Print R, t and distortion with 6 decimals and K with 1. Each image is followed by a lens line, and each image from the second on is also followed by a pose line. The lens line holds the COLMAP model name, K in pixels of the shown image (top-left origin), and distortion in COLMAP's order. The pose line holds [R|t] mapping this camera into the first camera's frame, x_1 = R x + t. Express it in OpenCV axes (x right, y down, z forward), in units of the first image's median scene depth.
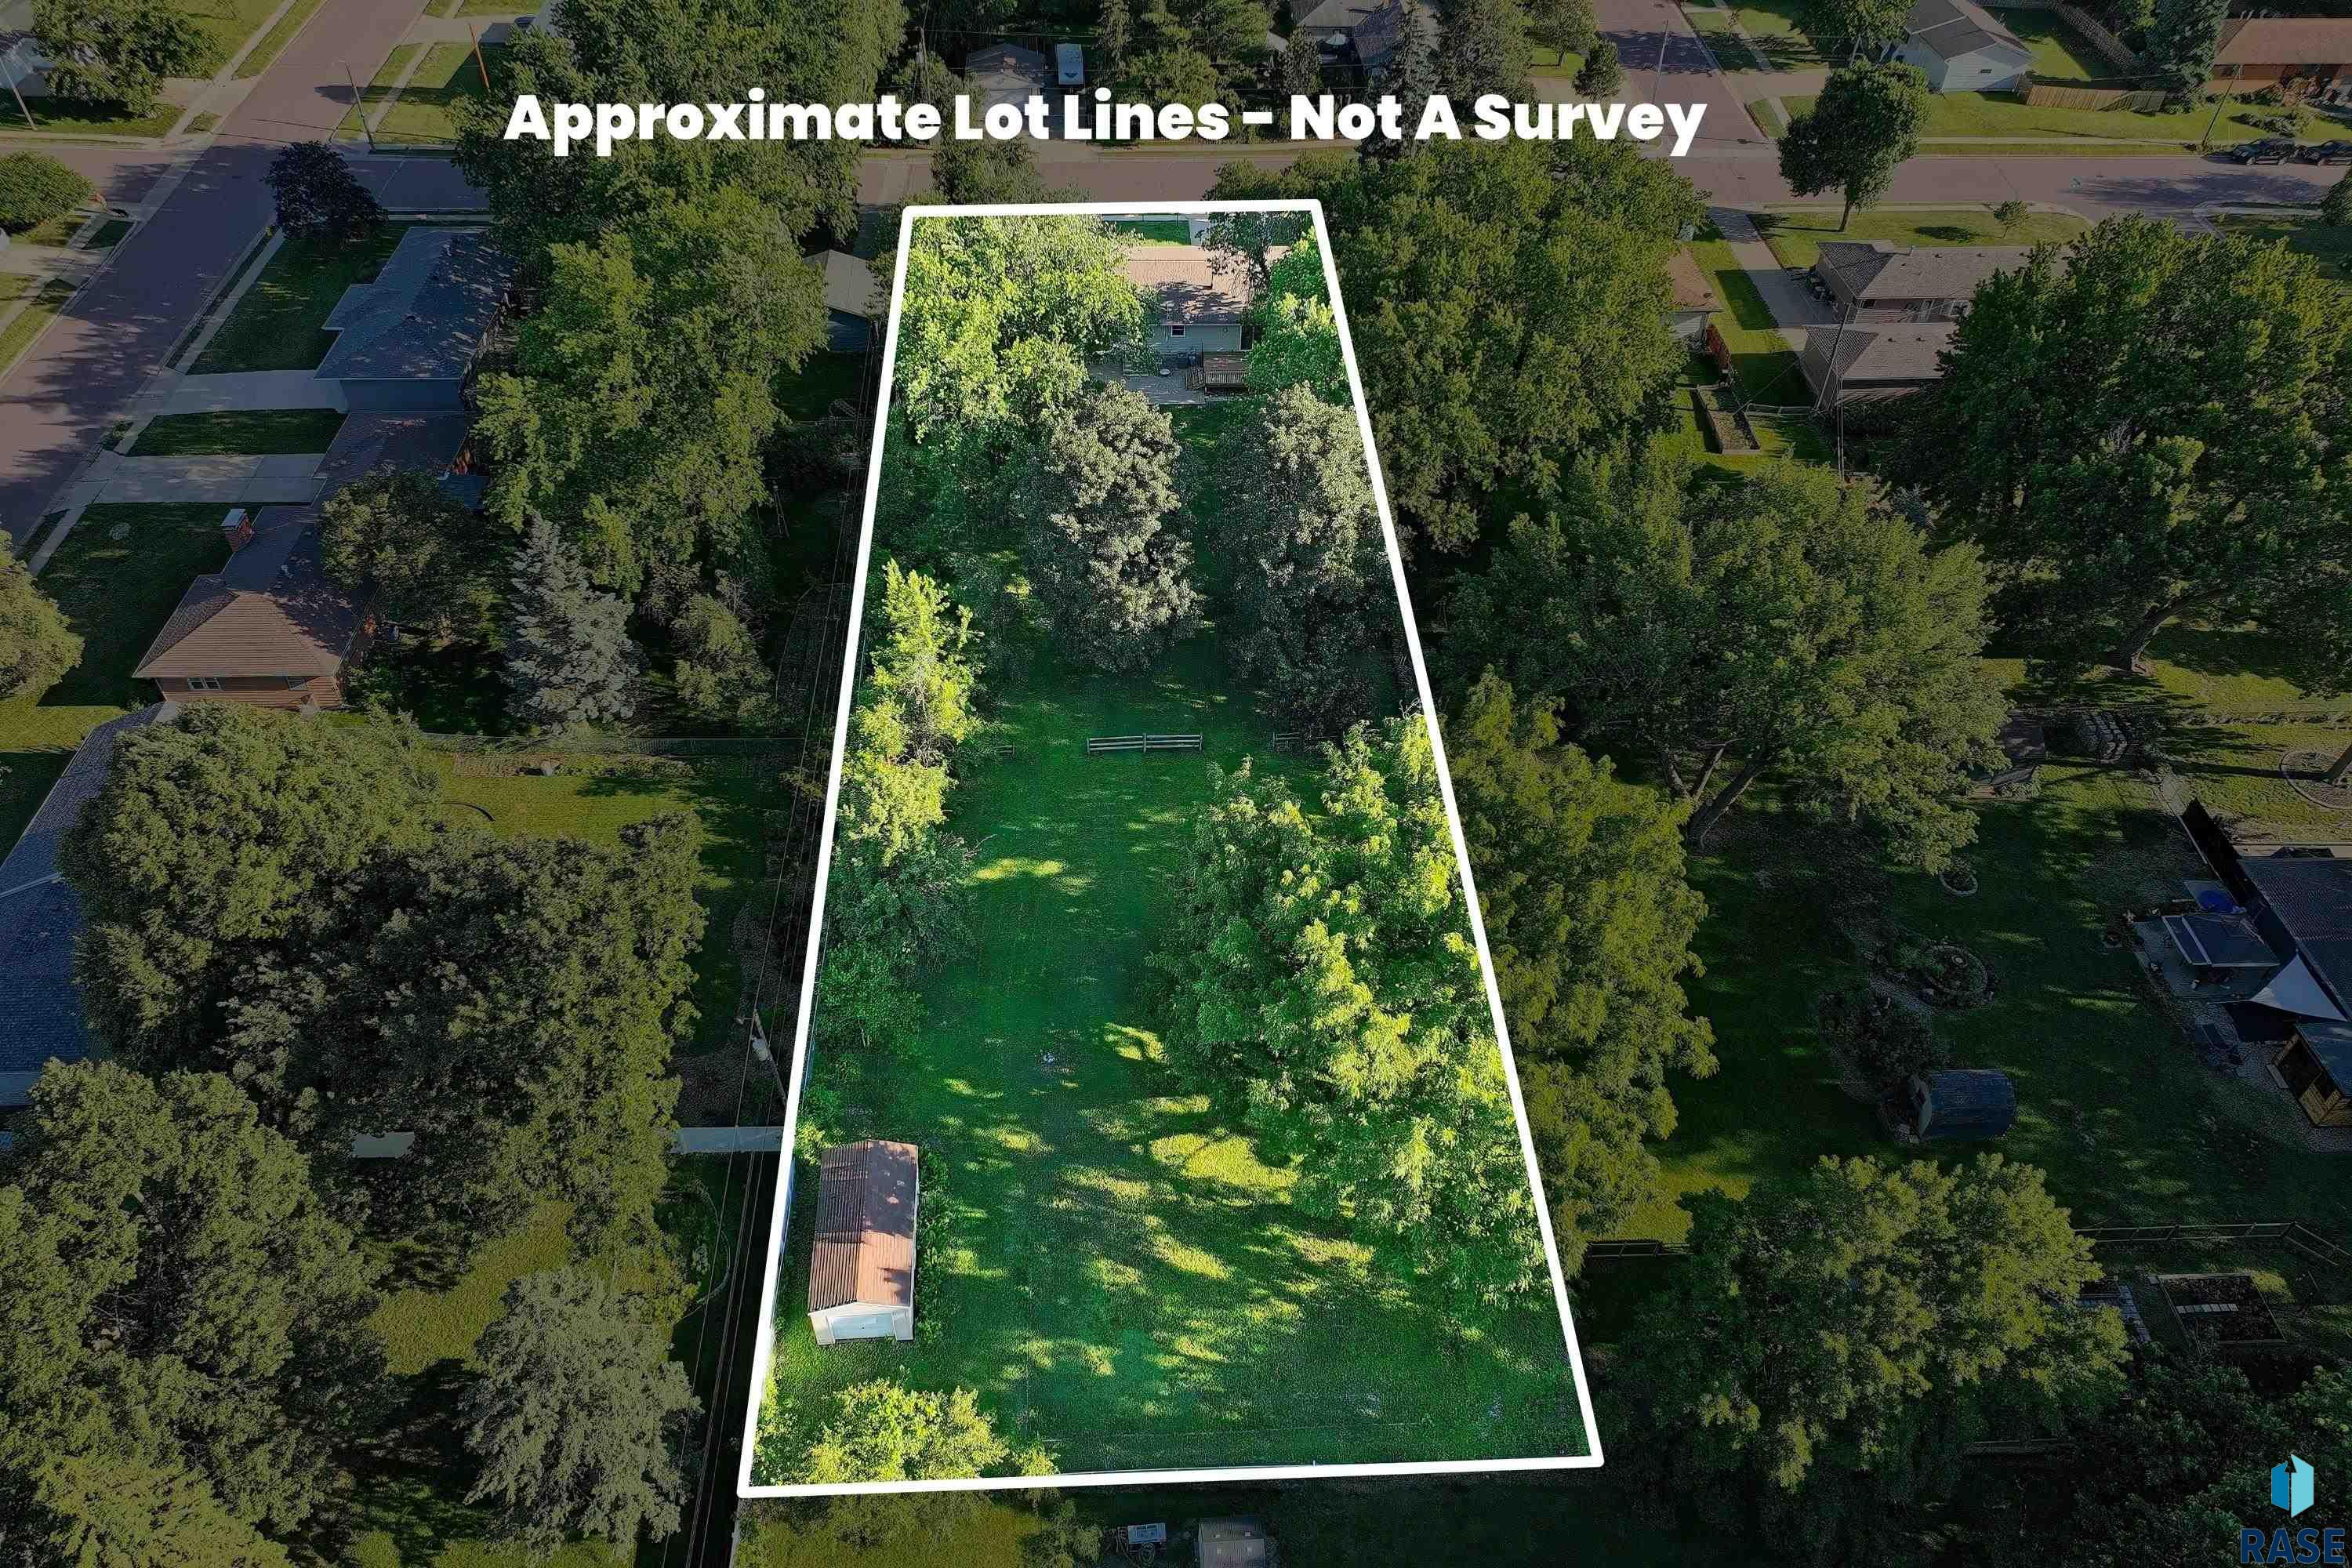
lens RADIAL K [[1656.6, 0, 1176.0], [0, 1656.6, 784.0], [0, 0, 1]] dist [0.023313, -0.000569]
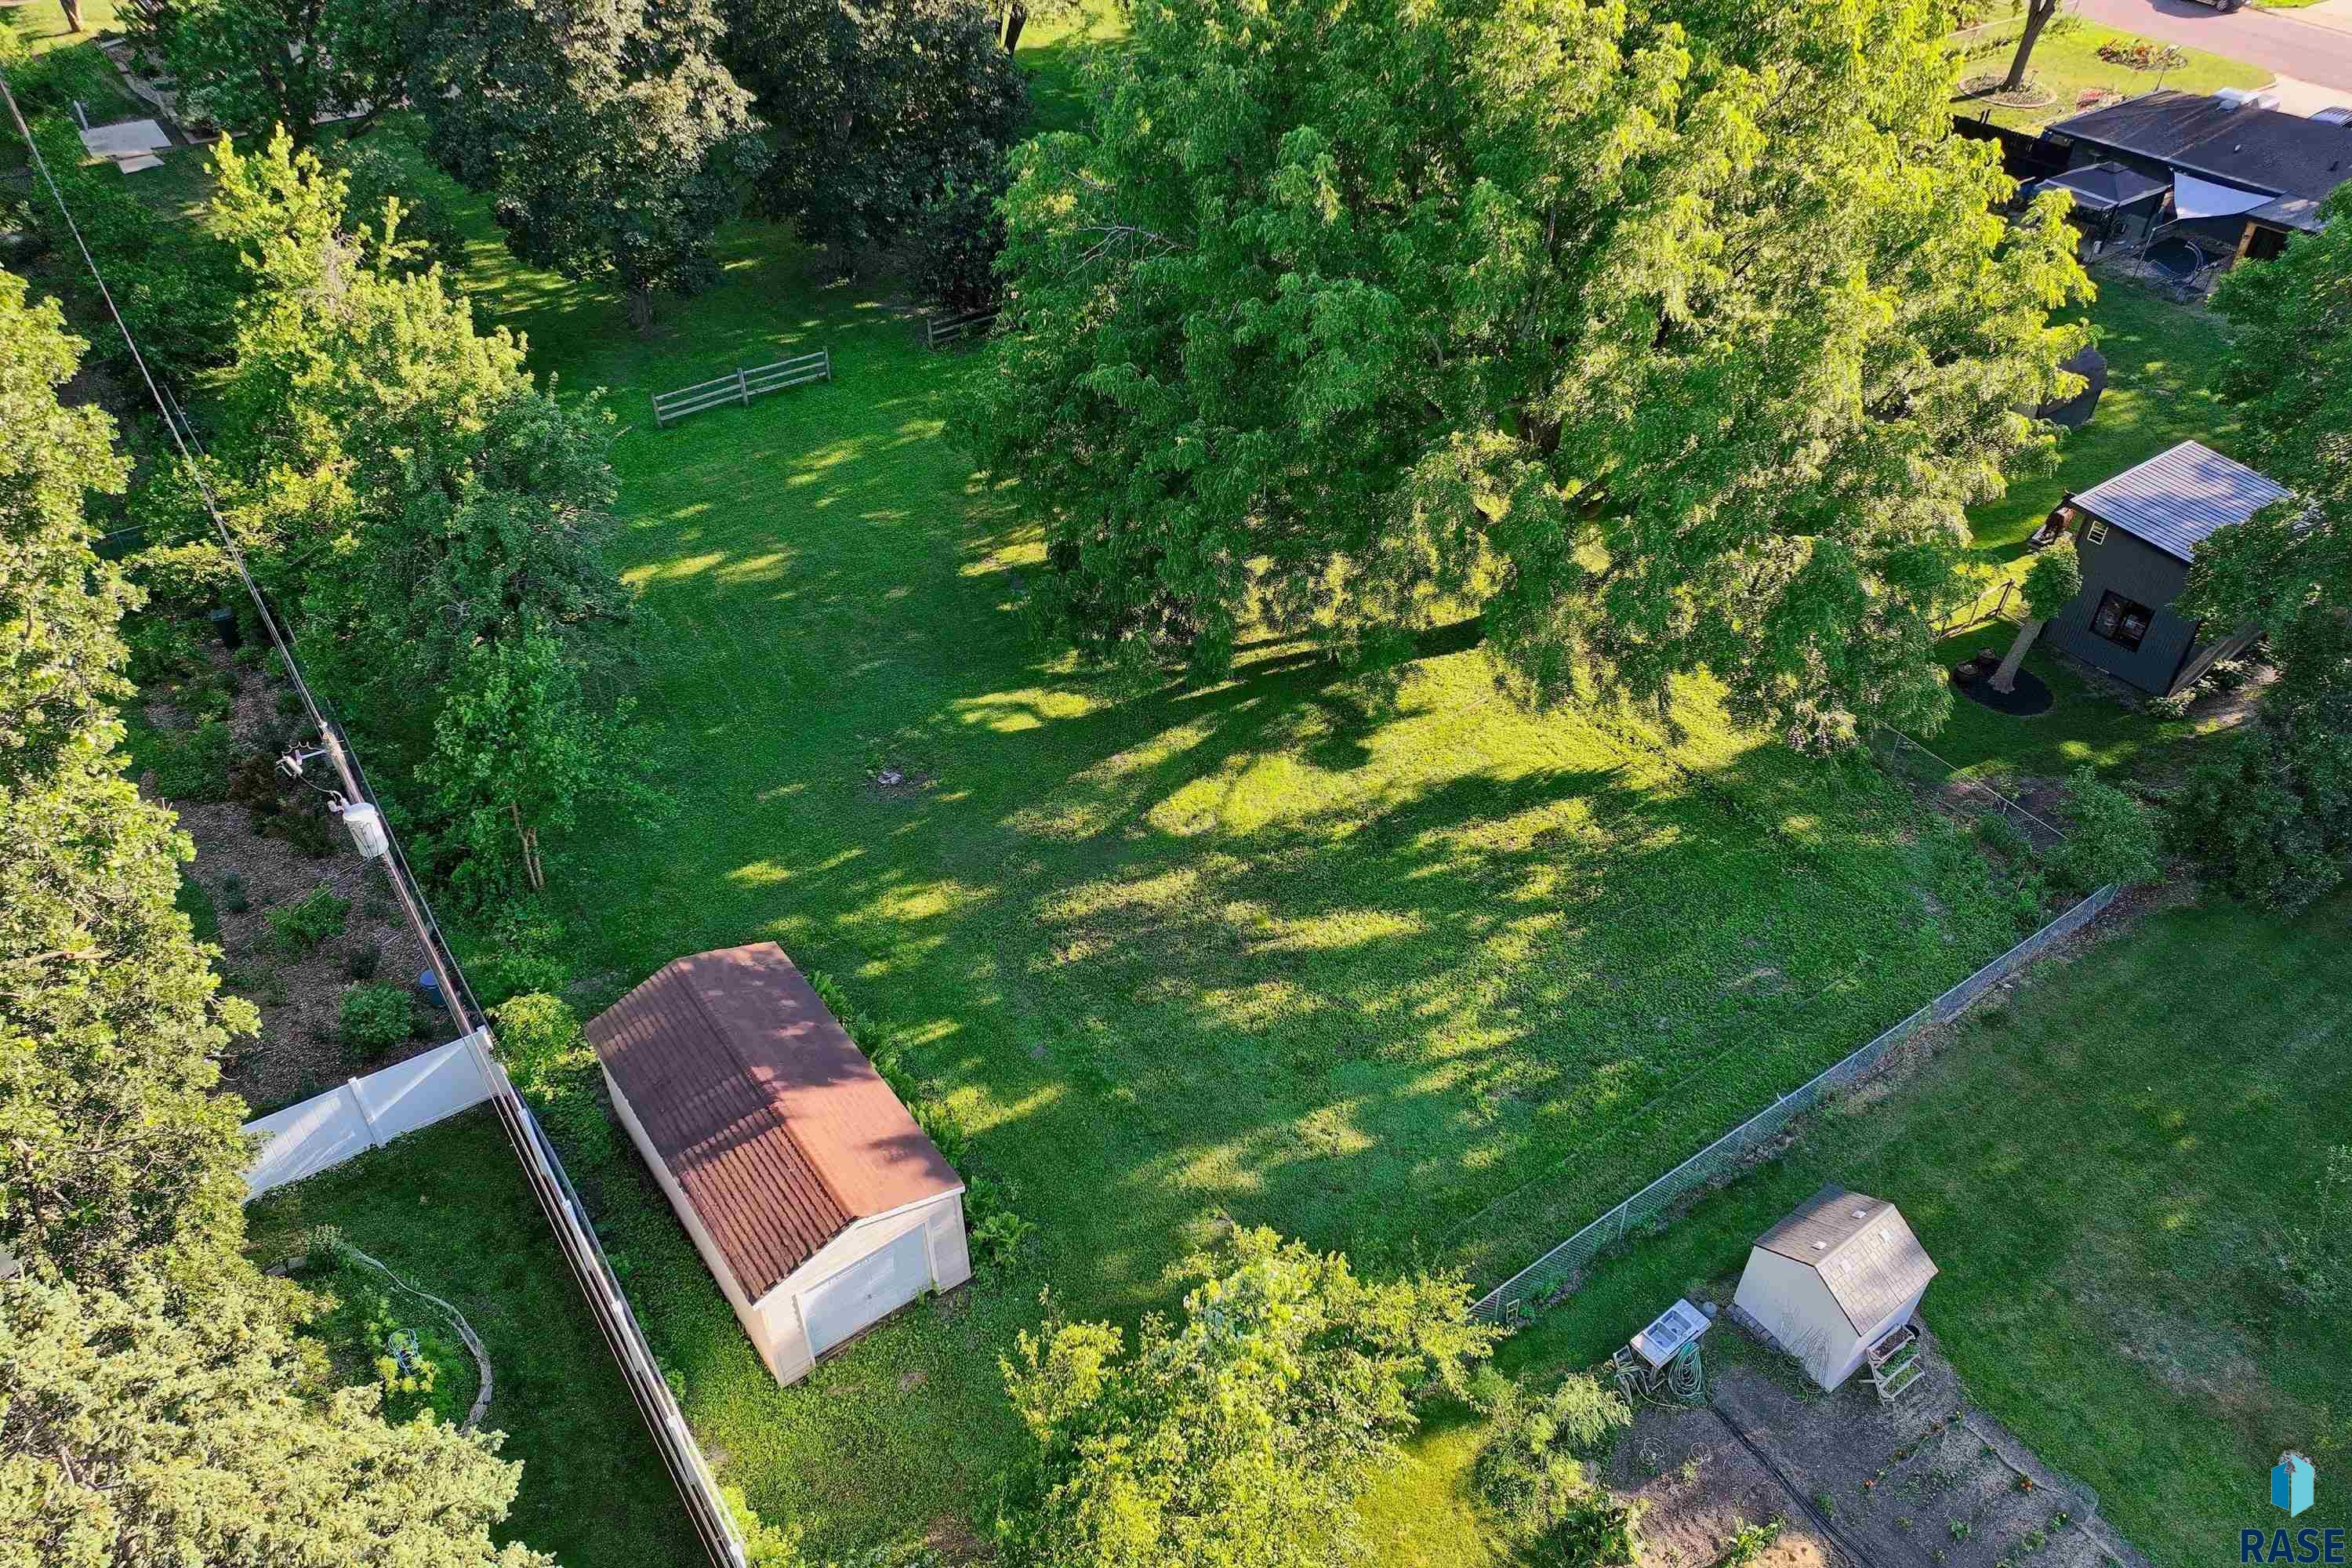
lens RADIAL K [[1656.6, 0, 1176.0], [0, 1656.6, 784.0], [0, 0, 1]] dist [0.023313, -0.000569]
pose [[0.847714, -0.350279, 0.398353, -0.226684], [0.378427, 0.925592, 0.008579, 0.210328], [-0.371717, 0.143475, 0.917192, 0.503343]]
